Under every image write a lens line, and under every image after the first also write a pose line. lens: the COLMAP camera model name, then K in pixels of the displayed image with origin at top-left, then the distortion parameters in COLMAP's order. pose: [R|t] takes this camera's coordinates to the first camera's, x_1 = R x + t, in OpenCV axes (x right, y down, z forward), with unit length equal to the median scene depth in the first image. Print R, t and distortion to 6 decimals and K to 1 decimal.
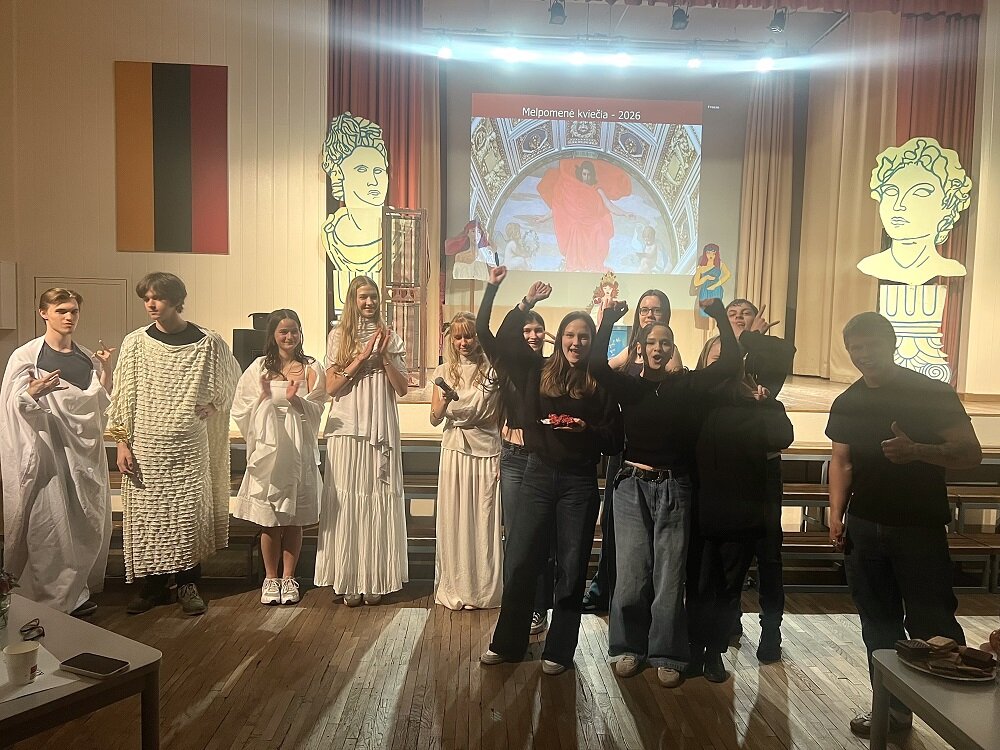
lens RADIAL K [[748.6, 0, 500.0], [0, 748.6, 375.0], [0, 0, 1]] dist [-0.003424, -0.003829]
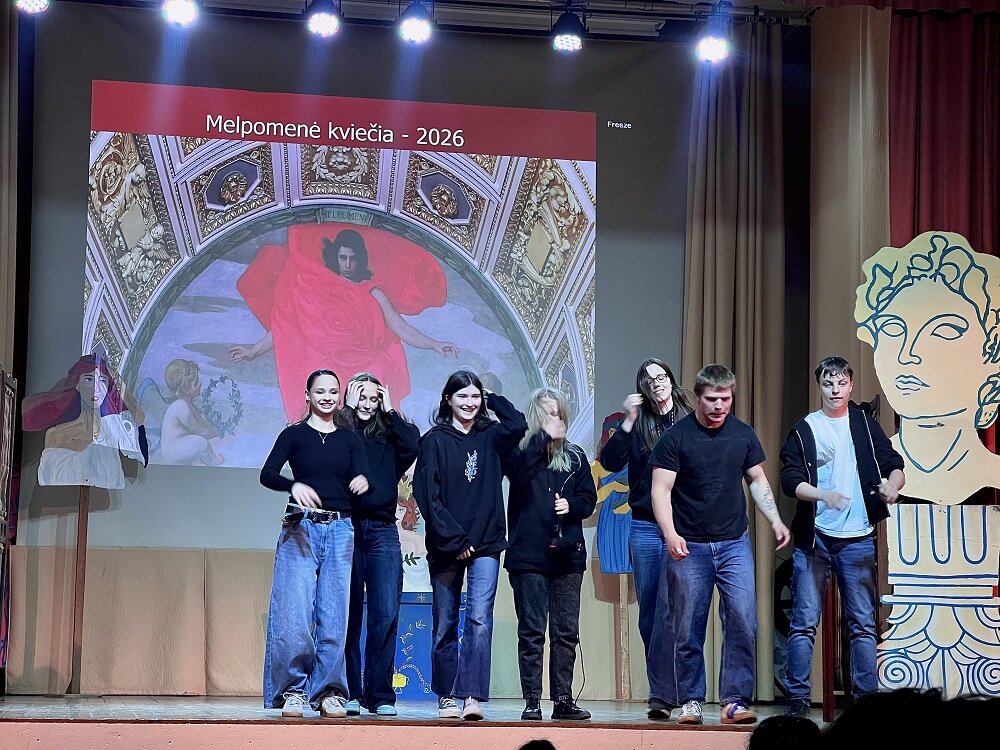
lens RADIAL K [[2008.5, 0, 500.0], [0, 2008.5, 375.0], [0, 0, 1]] dist [-0.031716, 2.406887]
pose [[0.986712, 0.017741, 0.161510, 0.011251], [0.011844, 0.983524, -0.180389, 0.024518], [-0.162049, 0.179905, 0.970245, -0.197698]]
